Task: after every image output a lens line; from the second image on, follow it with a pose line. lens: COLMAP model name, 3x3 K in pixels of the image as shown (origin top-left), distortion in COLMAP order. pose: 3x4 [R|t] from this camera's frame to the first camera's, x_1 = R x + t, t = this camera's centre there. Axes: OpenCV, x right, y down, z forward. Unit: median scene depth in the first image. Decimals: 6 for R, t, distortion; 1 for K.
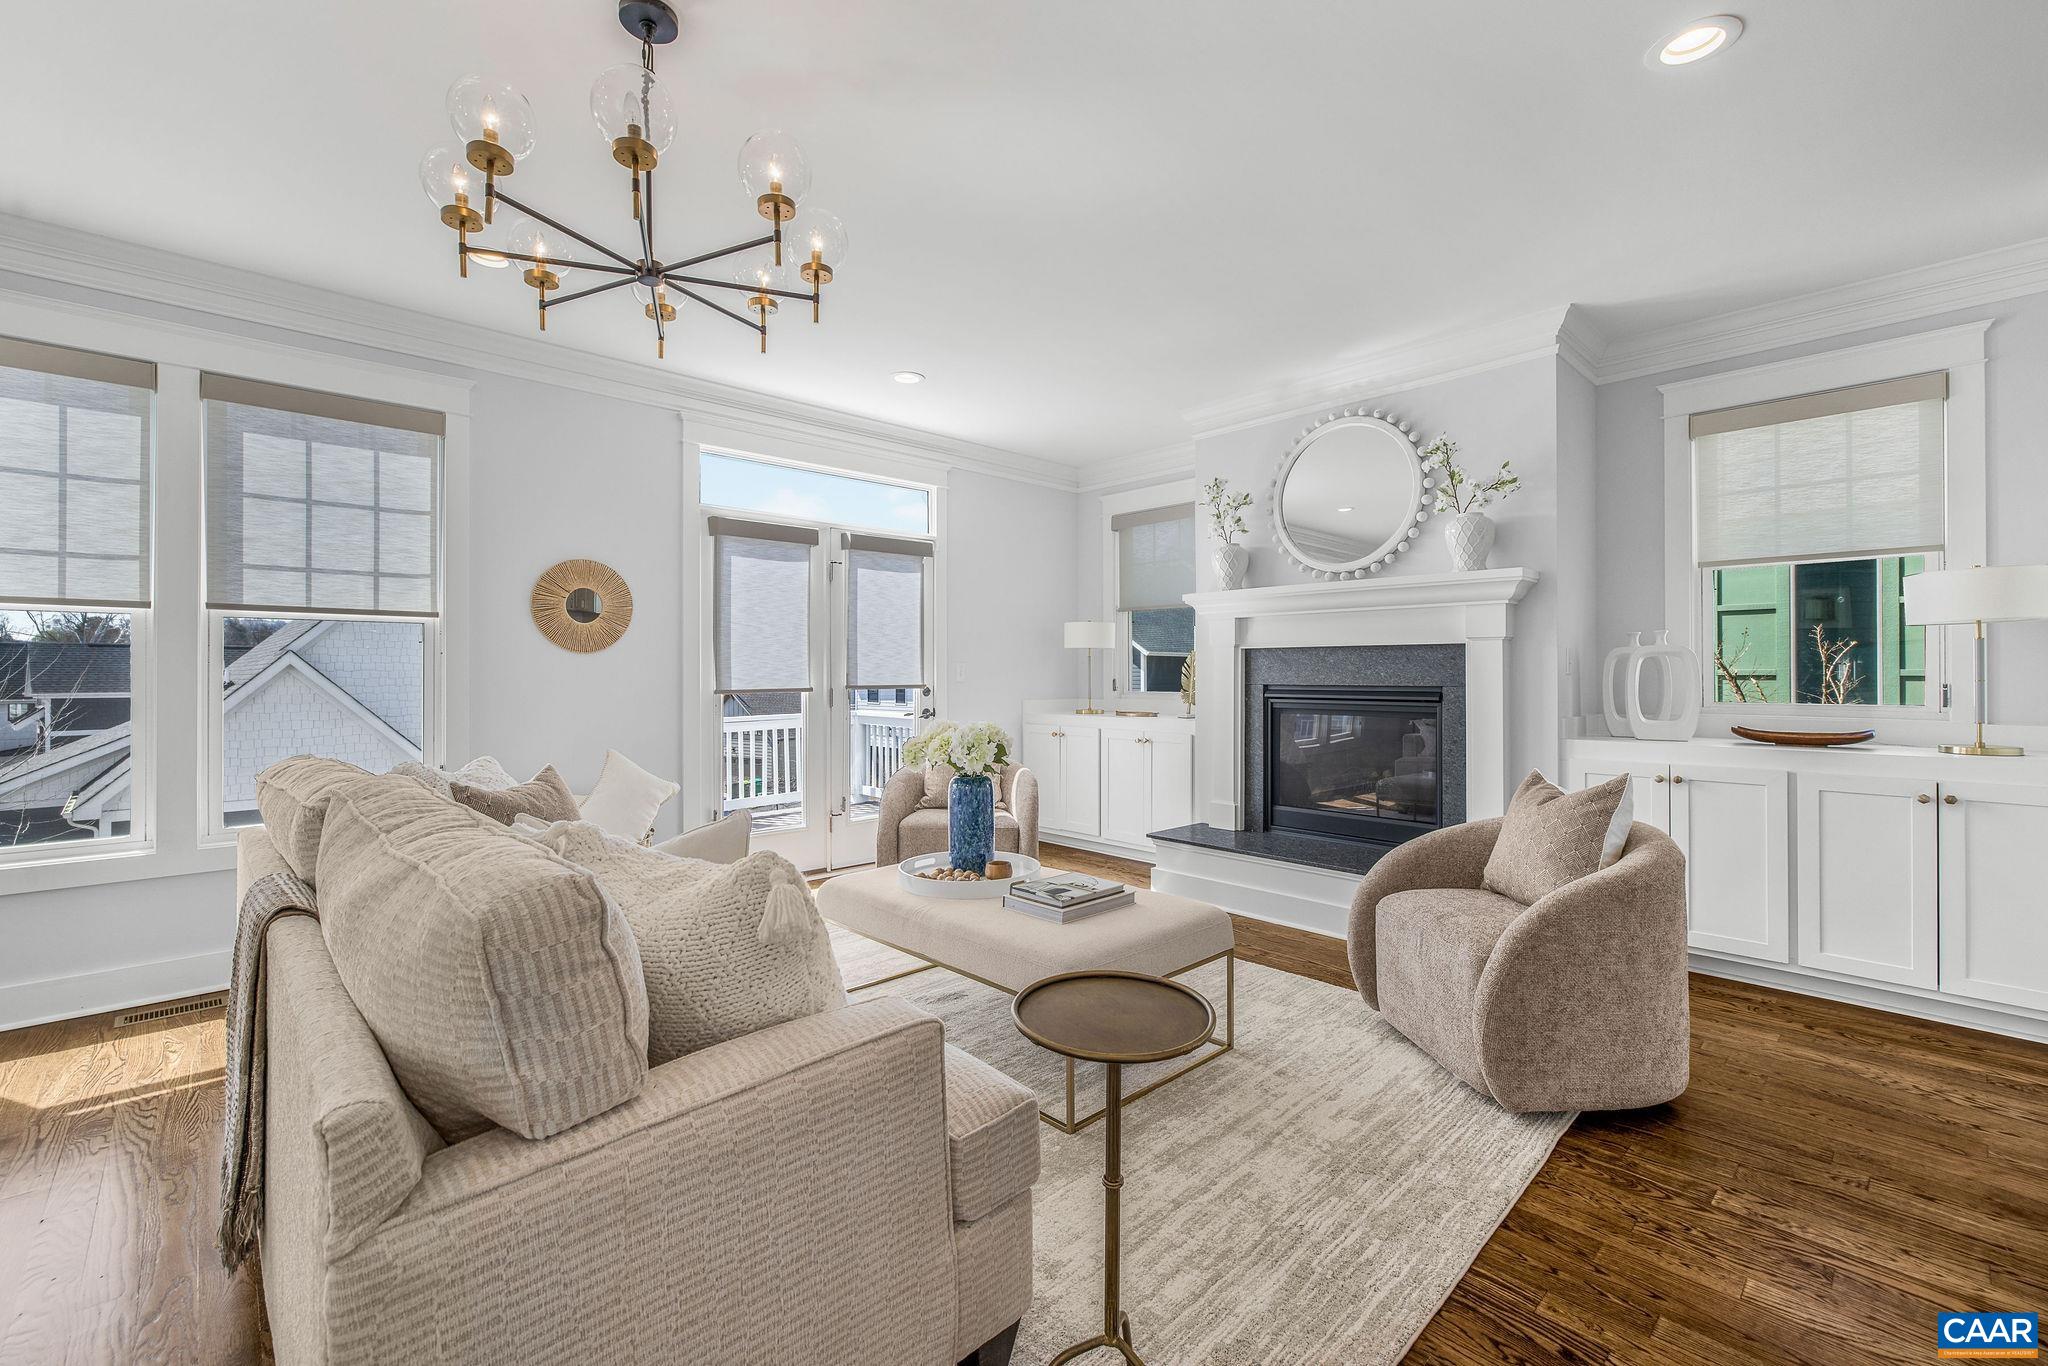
lens RADIAL K [[872.6, 0, 1026.7], [0, 872.6, 669.0], [0, 0, 1]] dist [0.003175, 0.000742]
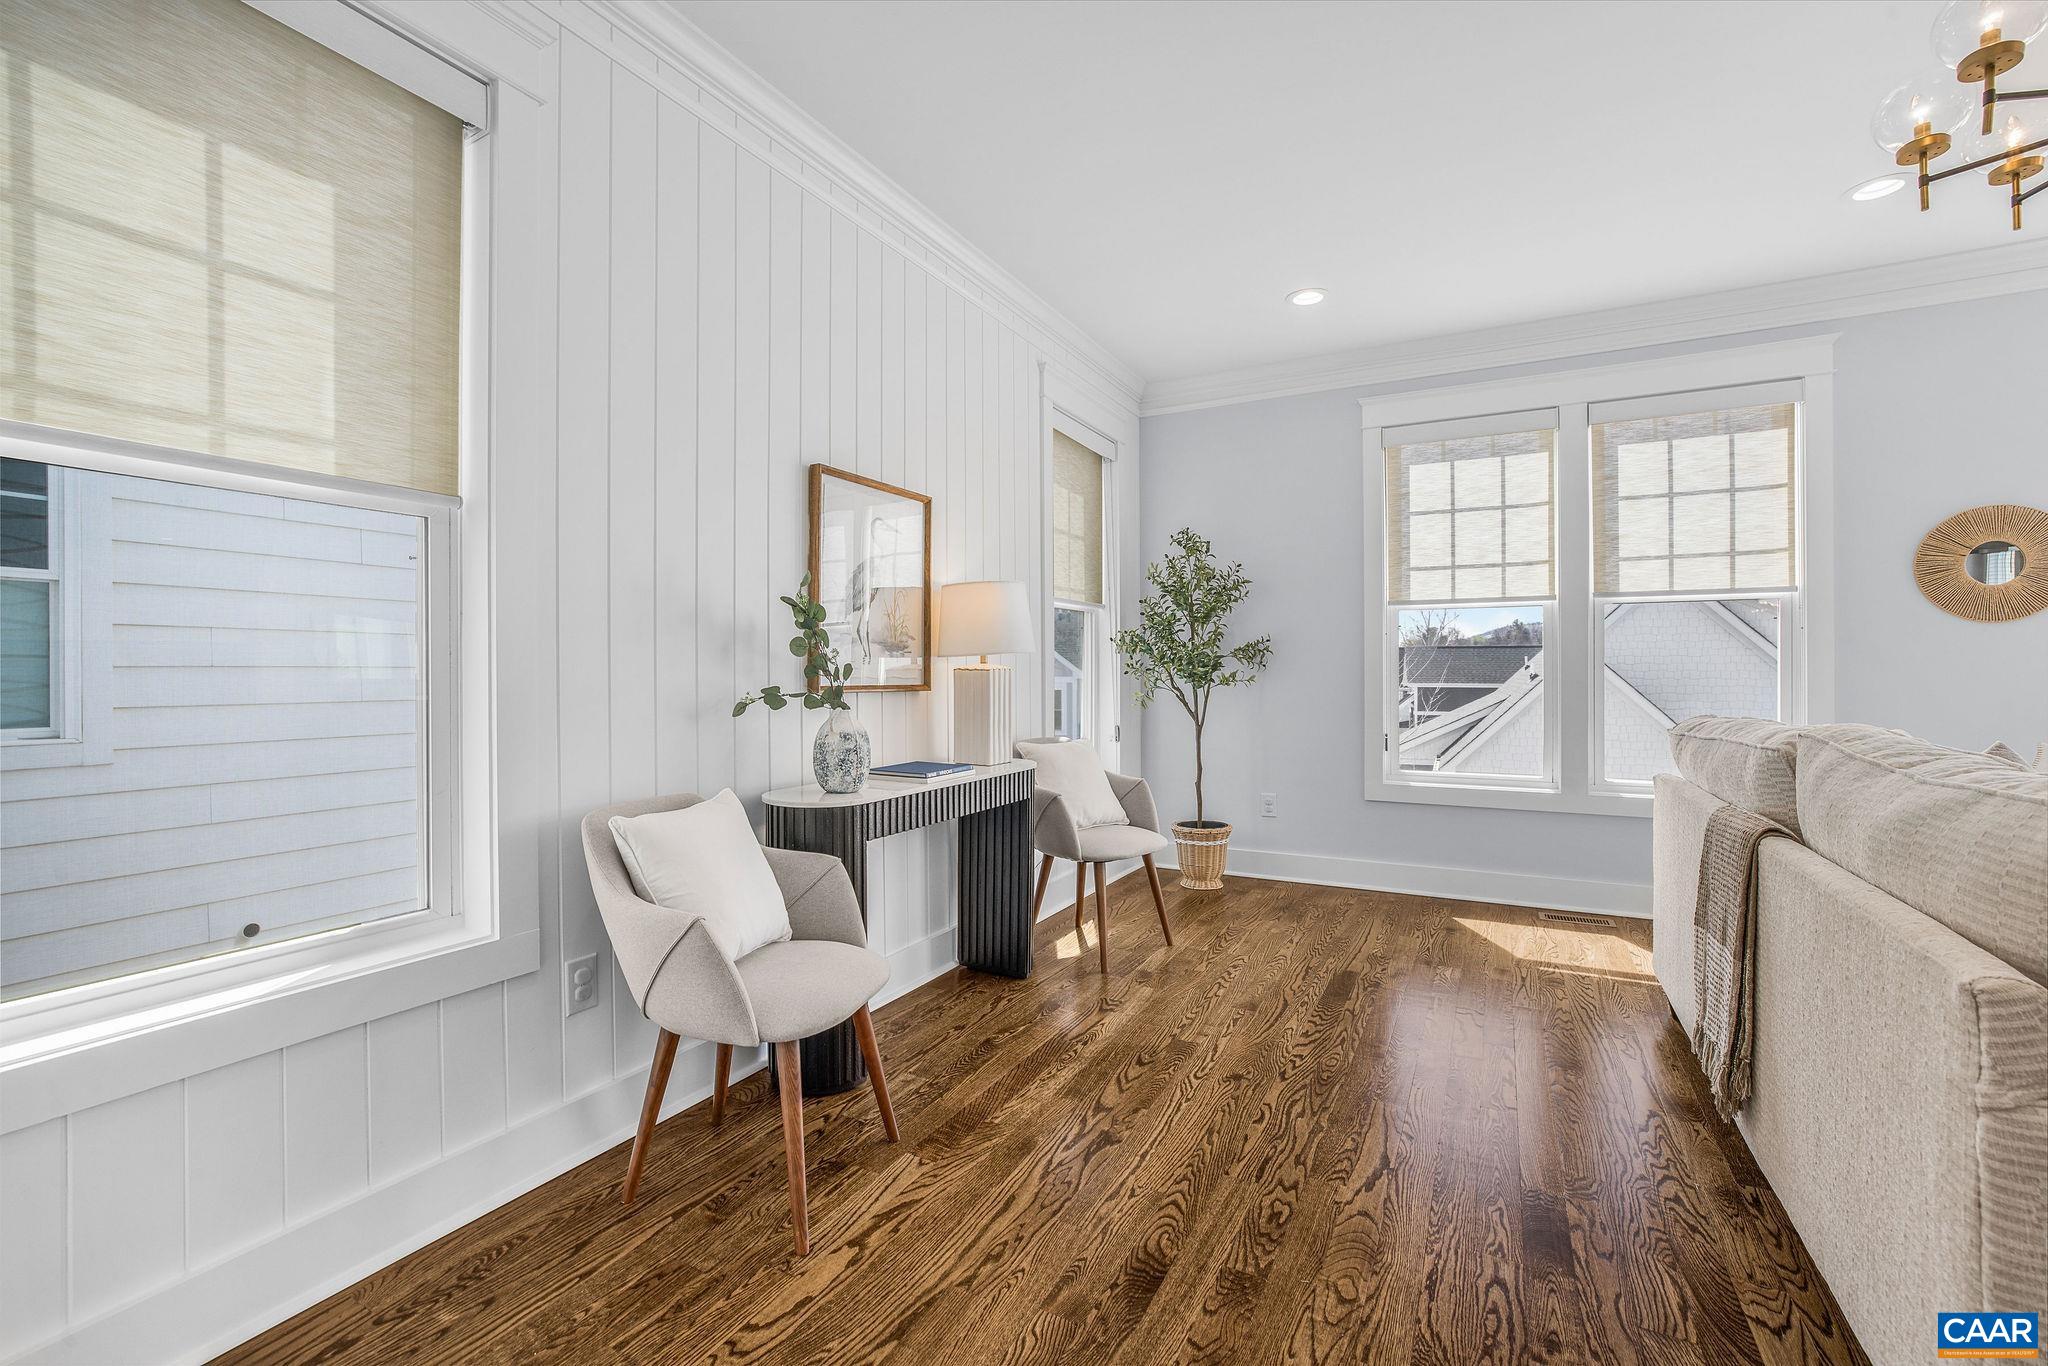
lens RADIAL K [[882.5, 0, 998.7], [0, 882.5, 675.5], [0, 0, 1]] dist [-0.045527, 0.013564]
pose [[0.294284, 0.003519, -0.955712, -0.029837], [0.005693, 0.999969, 0.005436, 0.025076], [0.955701, -0.007041, 0.294255, -0.126992]]
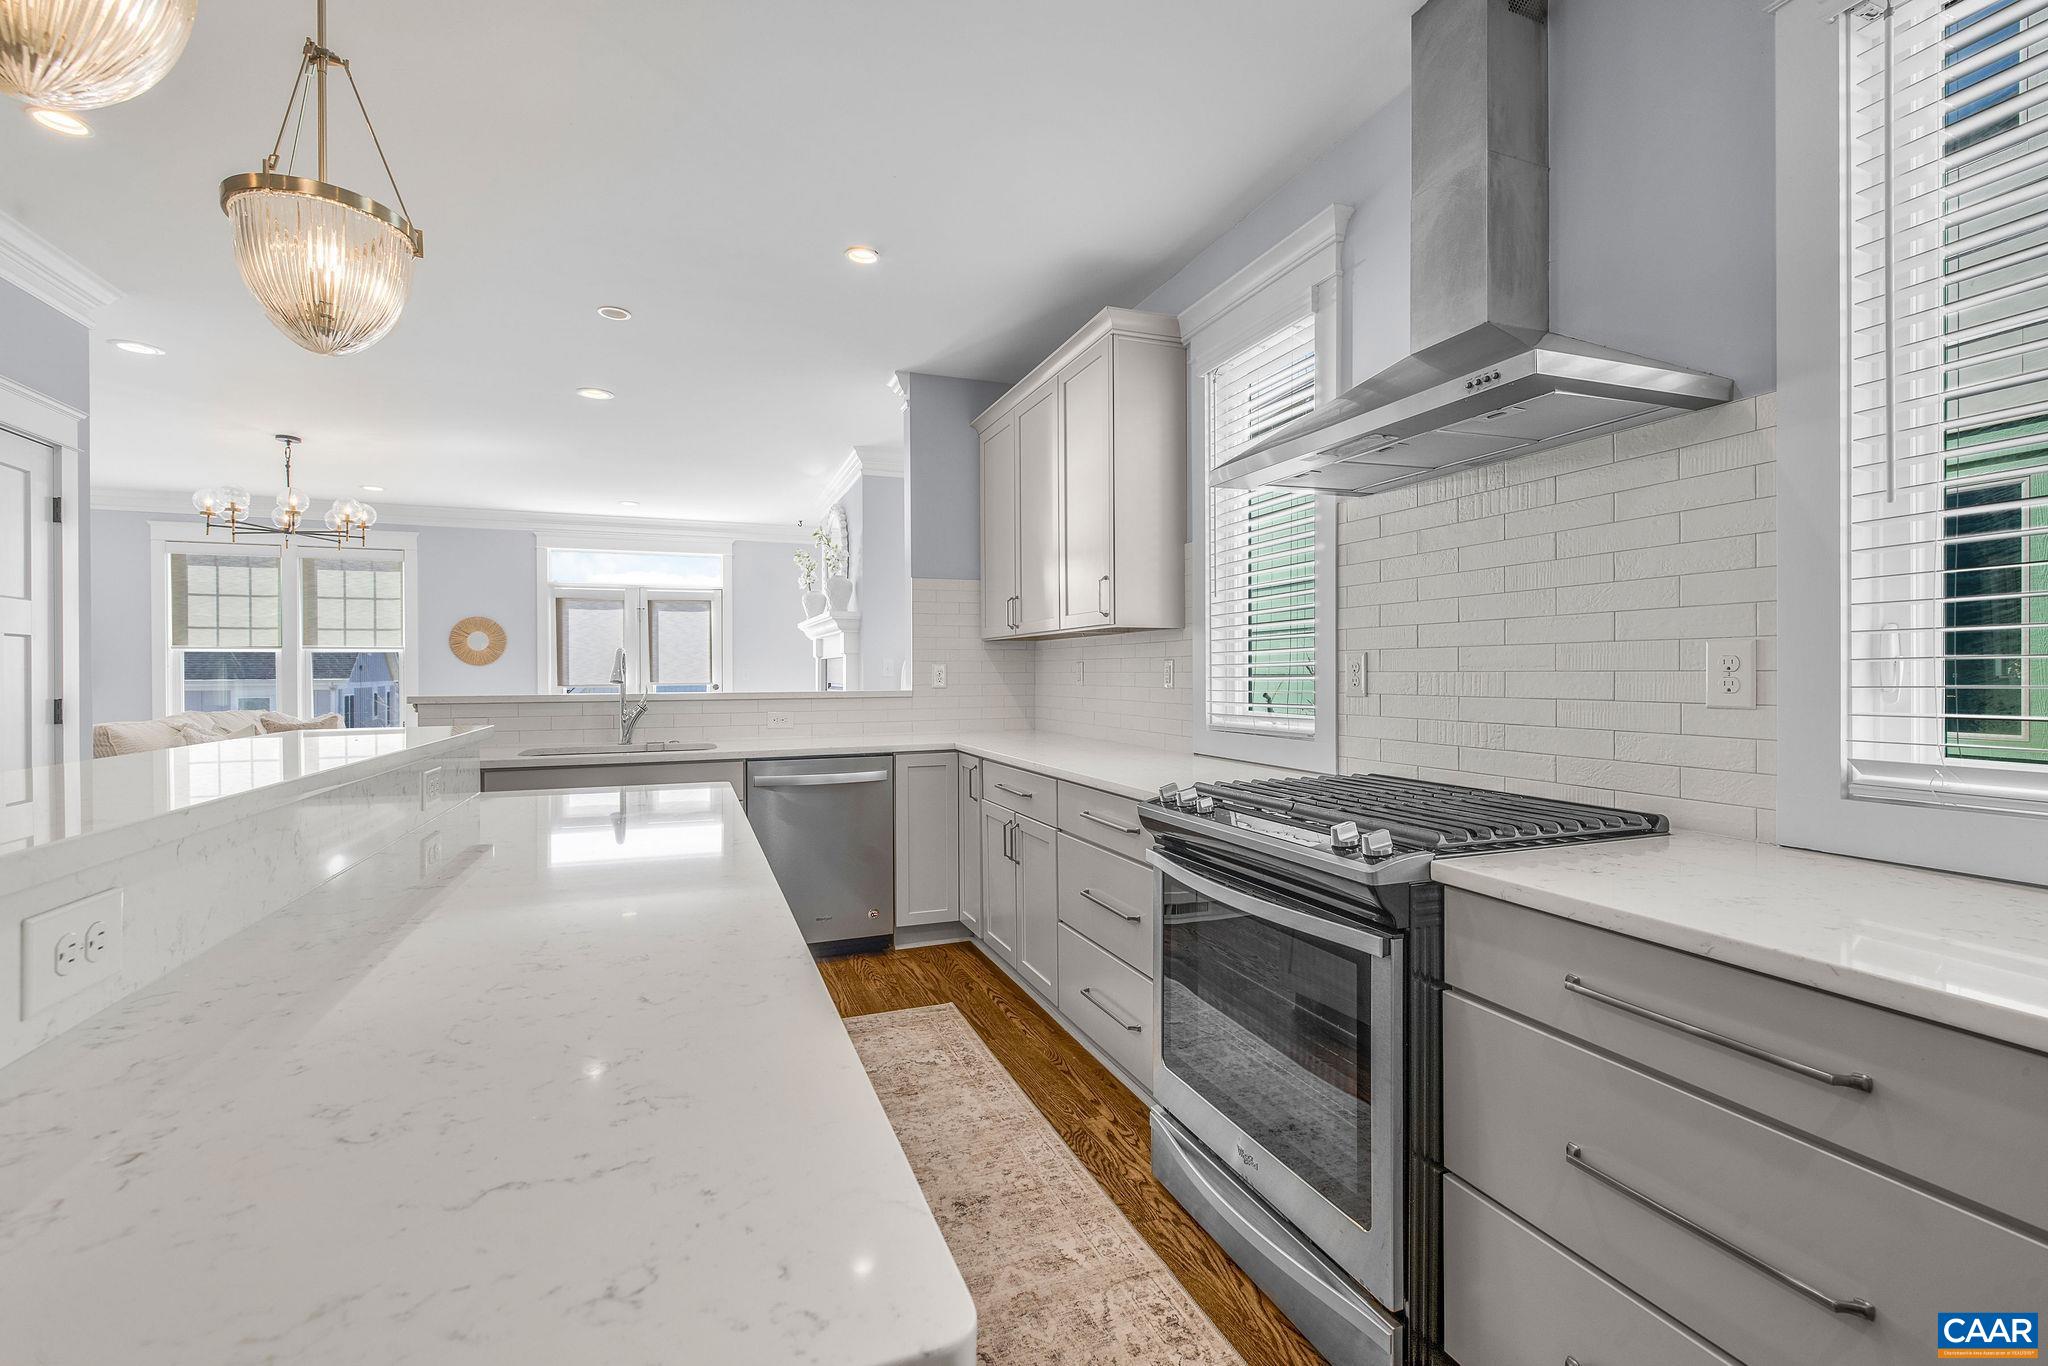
lens RADIAL K [[873.5, 0, 1018.1], [0, 873.5, 673.7], [0, 0, 1]] dist [0.001515, 0.000114]
pose [[0.927194, -0.001825, -0.374577, 1.495018], [0.004889, 0.999962, 0.007229, -0.010147], [0.374549, -0.008534, 0.927168, -0.379795]]
